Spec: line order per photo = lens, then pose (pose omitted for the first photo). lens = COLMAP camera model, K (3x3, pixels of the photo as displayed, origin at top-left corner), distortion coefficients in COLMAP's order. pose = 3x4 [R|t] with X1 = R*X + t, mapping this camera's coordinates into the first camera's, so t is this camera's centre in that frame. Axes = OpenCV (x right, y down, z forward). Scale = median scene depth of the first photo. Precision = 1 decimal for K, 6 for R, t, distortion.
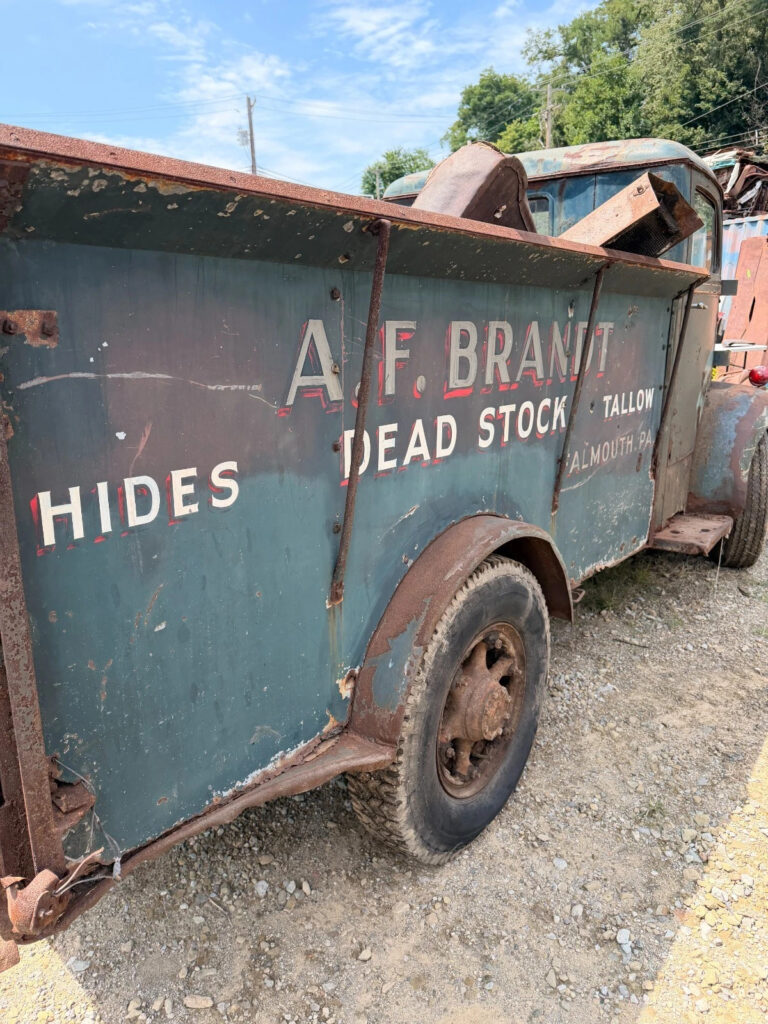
lens RADIAL K [[739.2, 0, 380.5], [0, 739.2, 521.2], [0, 0, 1]] dist [0.039357, -0.047475]
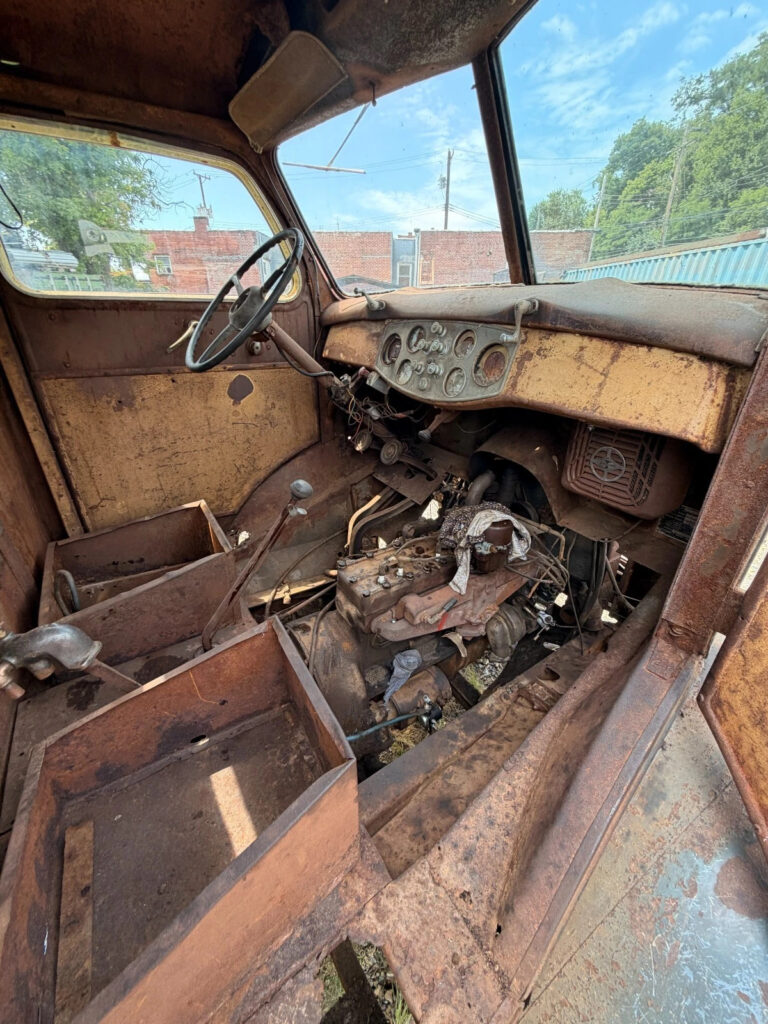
lens RADIAL K [[409.4, 0, 384.2], [0, 409.4, 507.4], [0, 0, 1]] dist [0.002870, -0.000394]
pose [[0.947381, 0.167459, -0.272813, 0.628461], [-0.114911, 0.973356, 0.198425, -0.475707], [0.298773, -0.156635, 0.941382, 1.427290]]
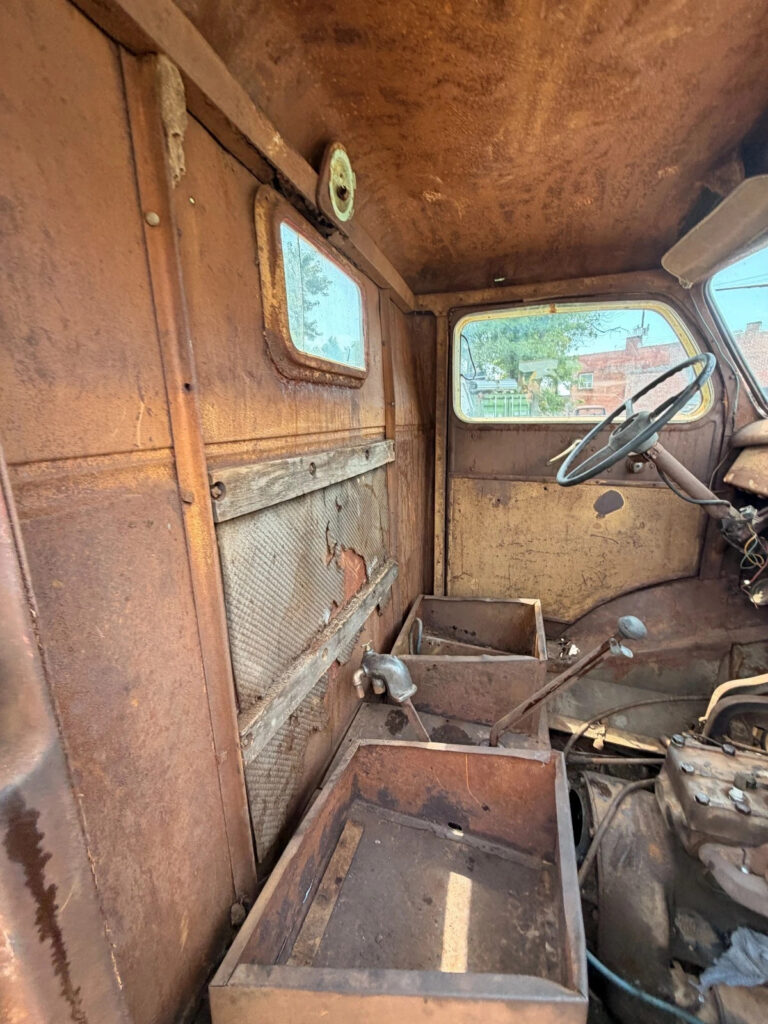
lens RADIAL K [[409.4, 0, 385.1], [0, 409.4, 507.9], [0, 0, 1]] dist [0.002870, -0.000394]
pose [[0.359632, 0.221433, -0.906439, 0.656335], [-0.247328, 0.959308, 0.136220, -0.495854], [0.899718, 0.175199, 0.399765, 1.431792]]
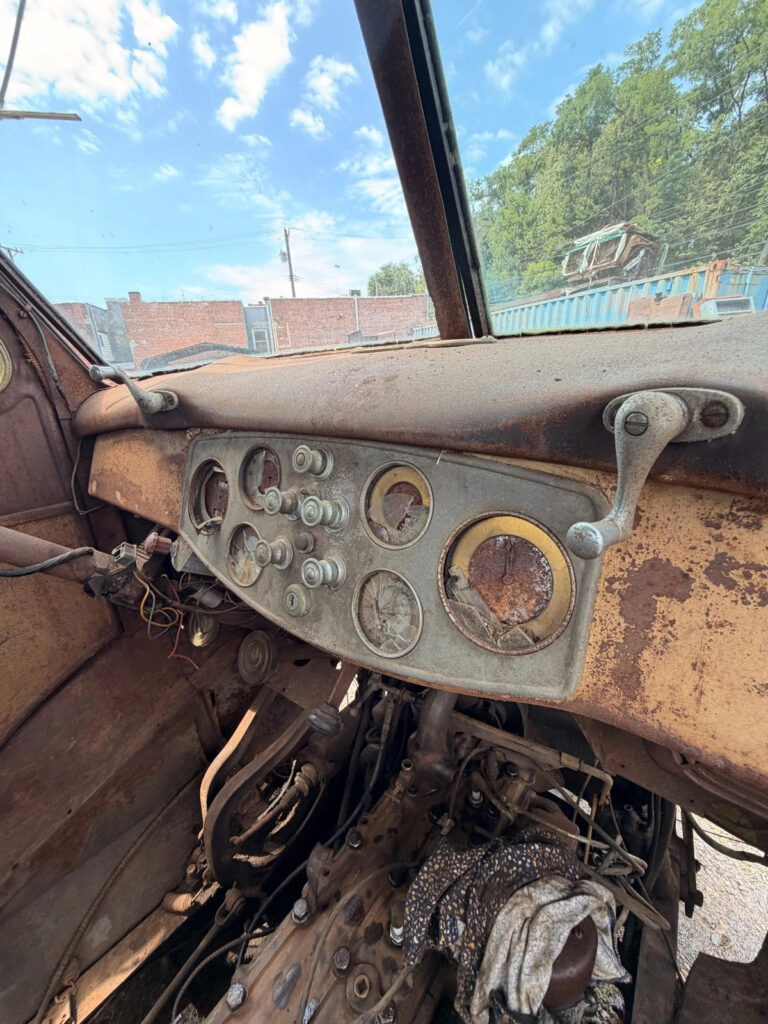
lens RADIAL K [[409.4, 0, 385.1], [0, 409.4, 506.0], [0, 0, 1]] dist [0.002870, -0.000394]
pose [[0.999344, -0.028211, -0.022705, 0.568588], [0.029583, 0.997603, 0.062562, -0.566245], [0.020886, -0.063193, 0.997783, 1.703616]]
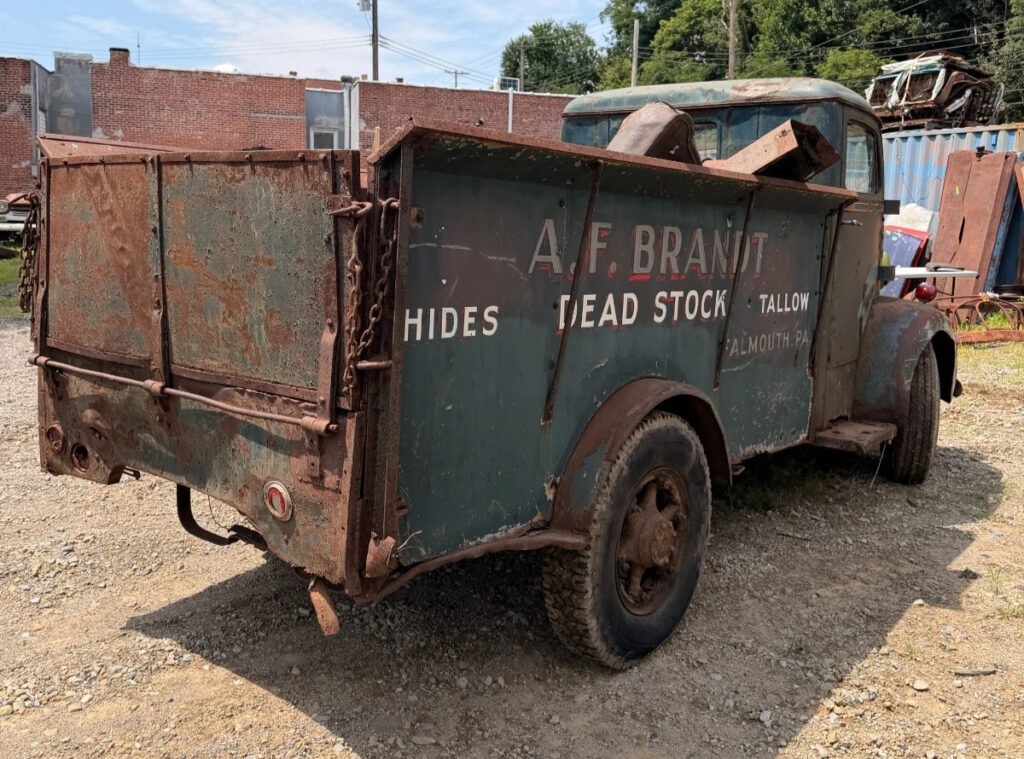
lens RADIAL K [[992.0, 0, 514.7], [0, 992.0, 304.8], [0, 0, 1]] dist [0.062463, 0.000000]
pose [[0.998853, 0.047696, 0.004094, -0.101494], [-0.046179, 0.982543, -0.180211, 0.169123], [-0.012618, 0.179815, 0.983619, -0.604652]]
